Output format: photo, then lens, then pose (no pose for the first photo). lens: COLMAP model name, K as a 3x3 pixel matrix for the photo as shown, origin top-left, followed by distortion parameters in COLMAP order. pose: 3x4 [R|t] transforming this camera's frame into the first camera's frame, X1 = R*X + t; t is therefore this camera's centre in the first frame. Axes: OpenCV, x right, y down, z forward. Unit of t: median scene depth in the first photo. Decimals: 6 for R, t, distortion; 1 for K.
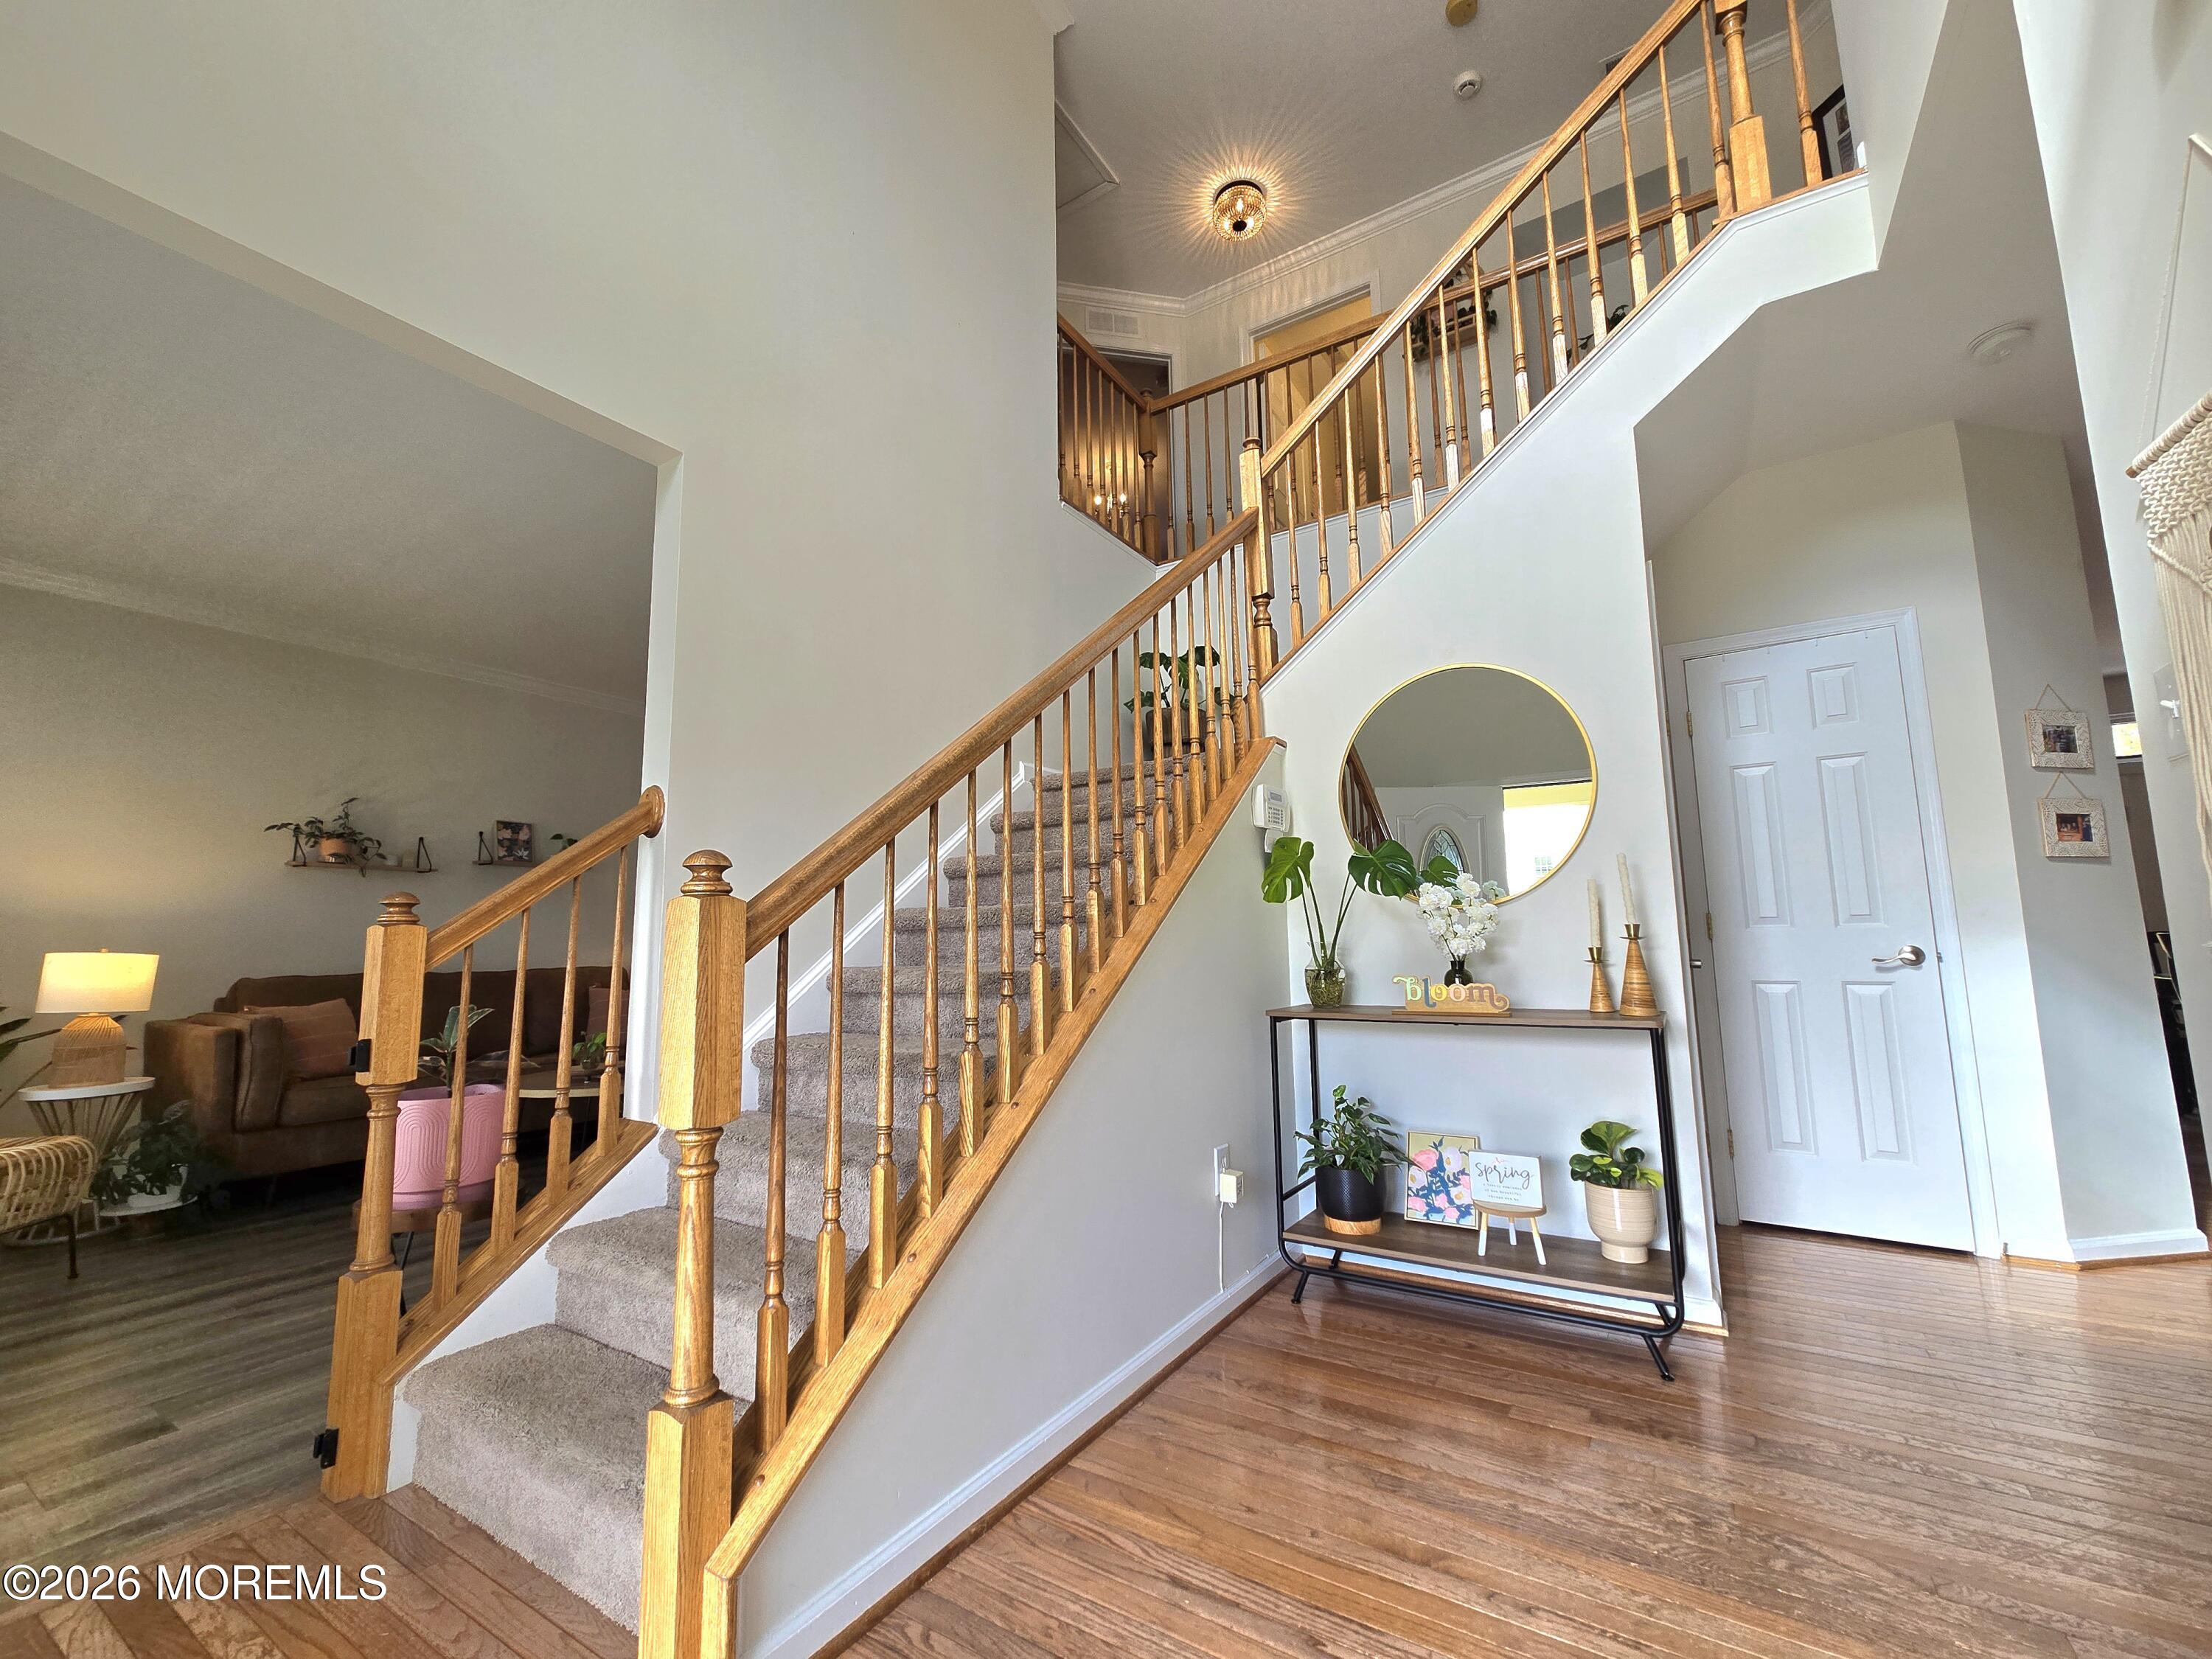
lens RADIAL K [[901.1, 0, 1106.0], [0, 901.1, 829.5], [0, 0, 1]] dist [0.000812, 0.000125]
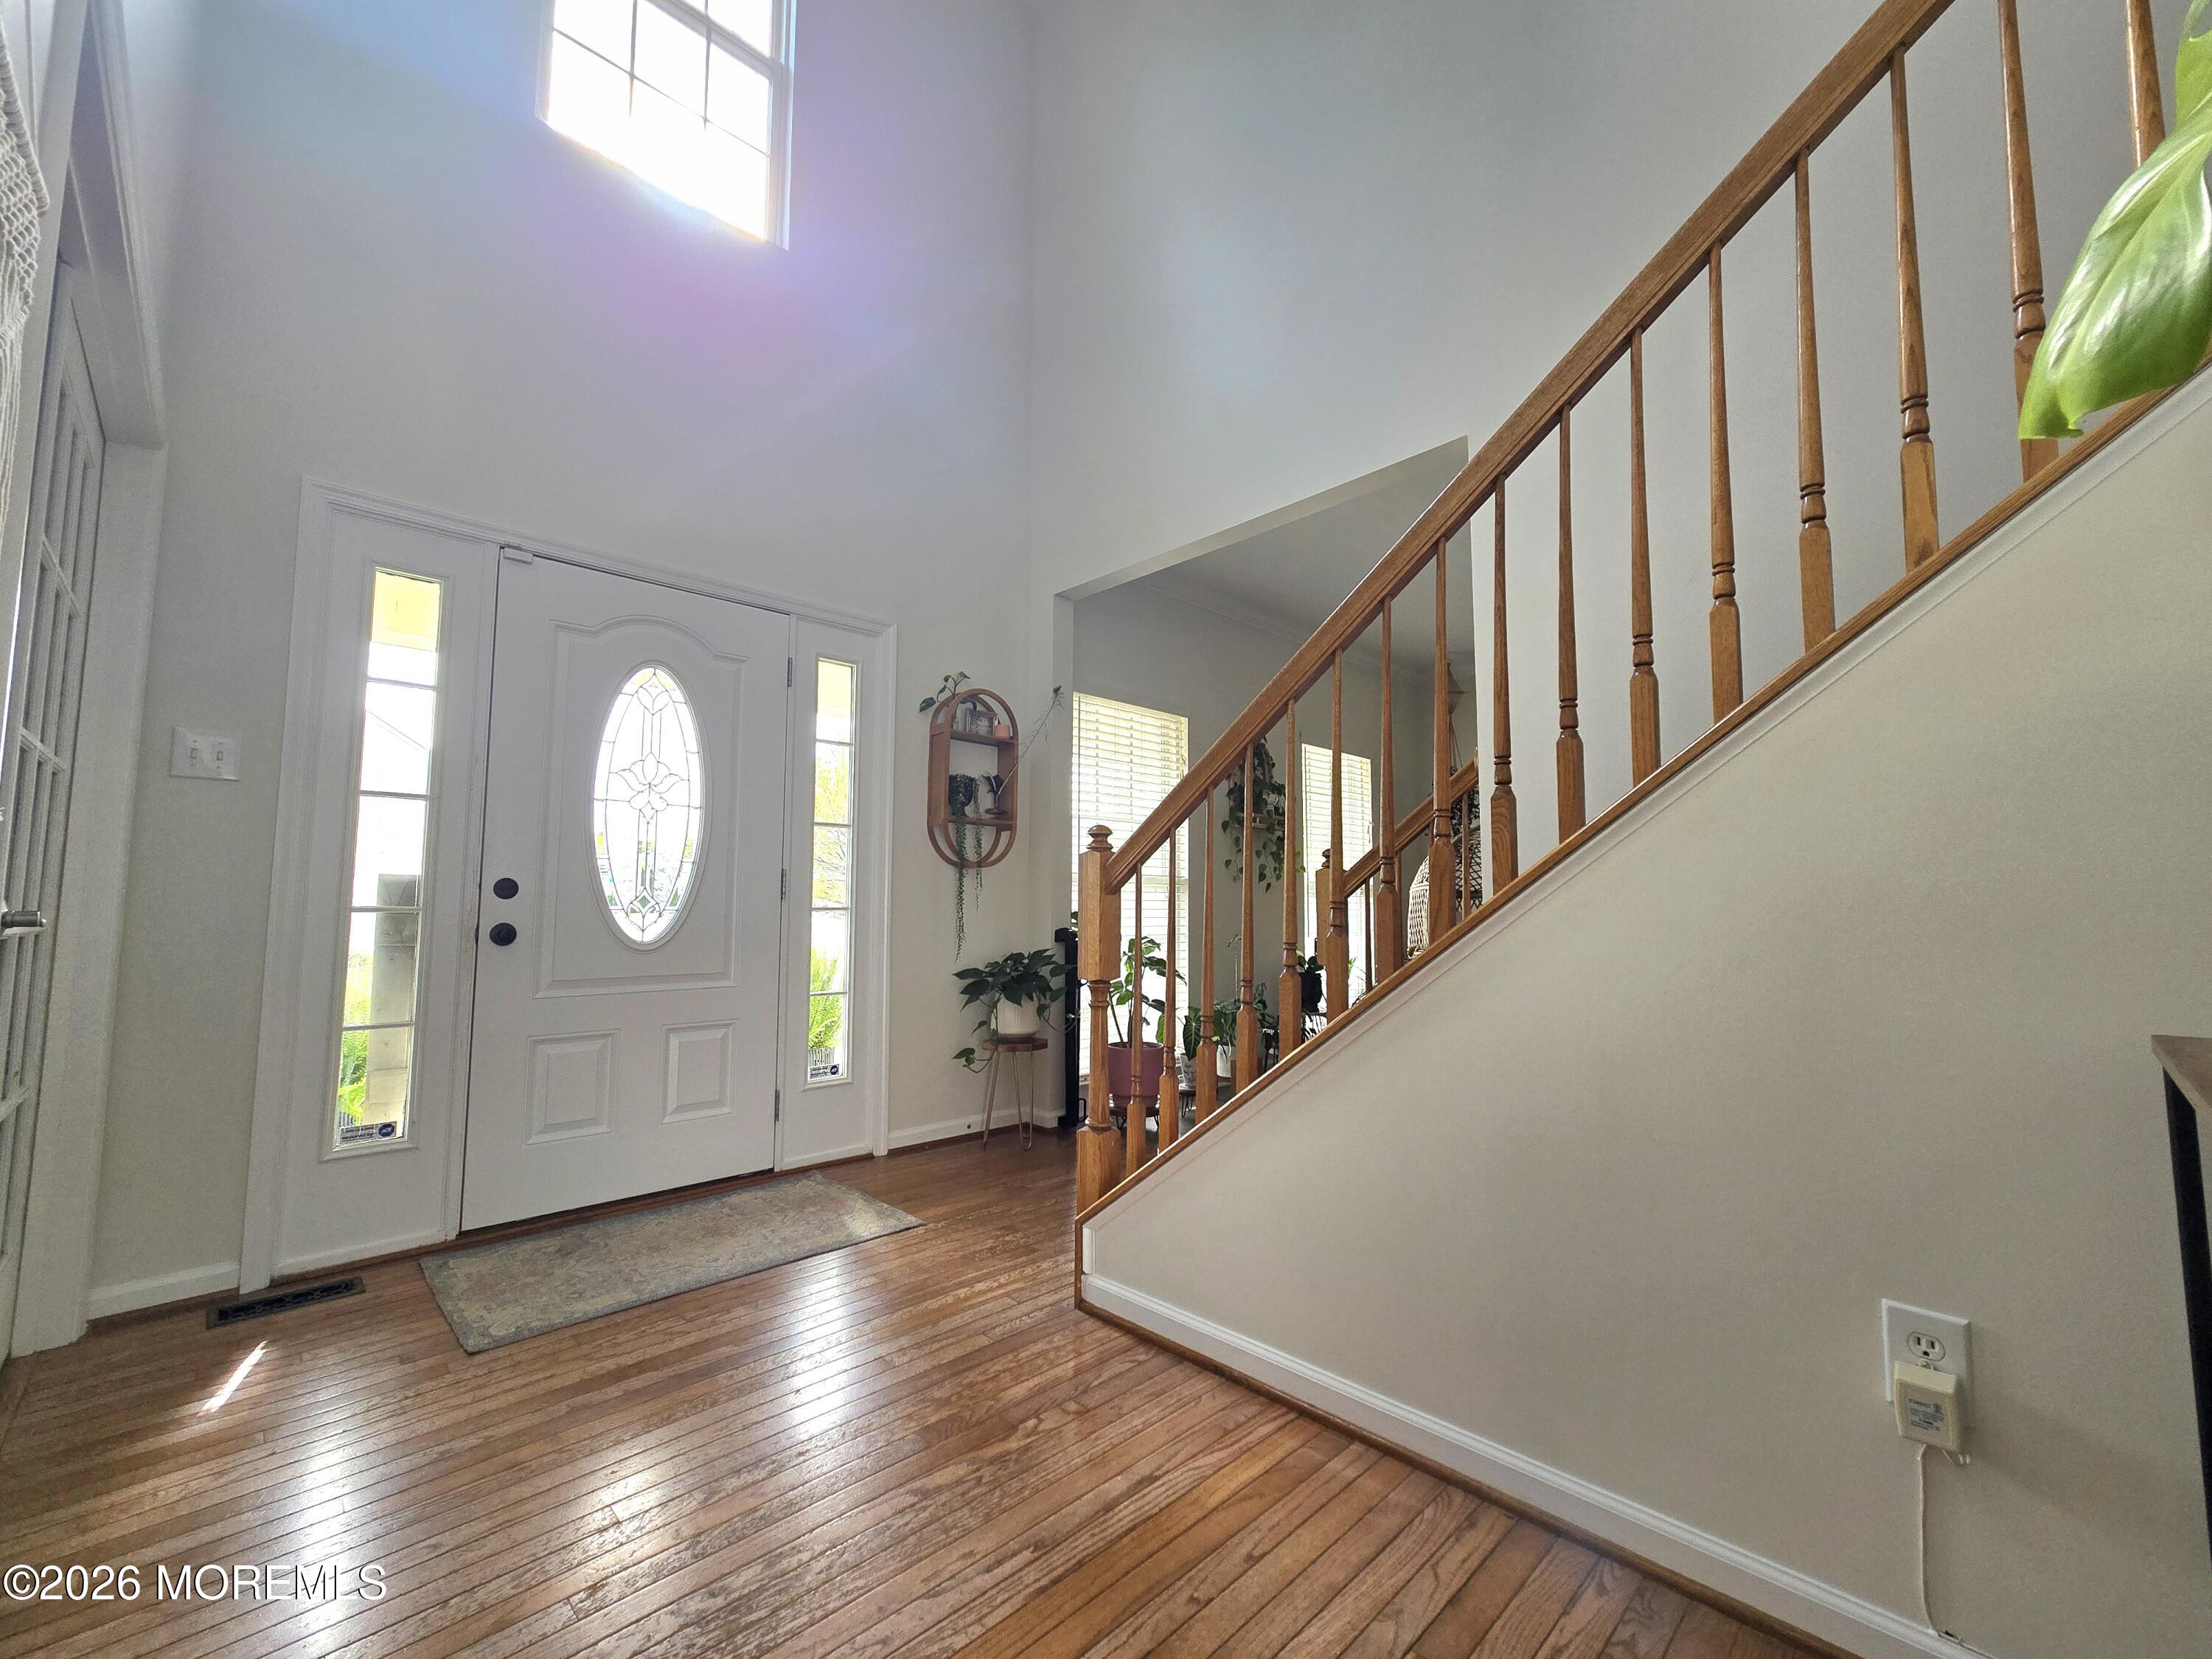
lens RADIAL K [[902.2, 0, 1107.2], [0, 902.2, 833.2], [0, 0, 1]] dist [0.000485, 0.000144]
pose [[-0.232449, -0.070842, -0.970025, 1.125387], [0.125769, 0.986781, -0.102204, 0.197266], [0.964443, -0.145757, -0.220466, 1.262507]]
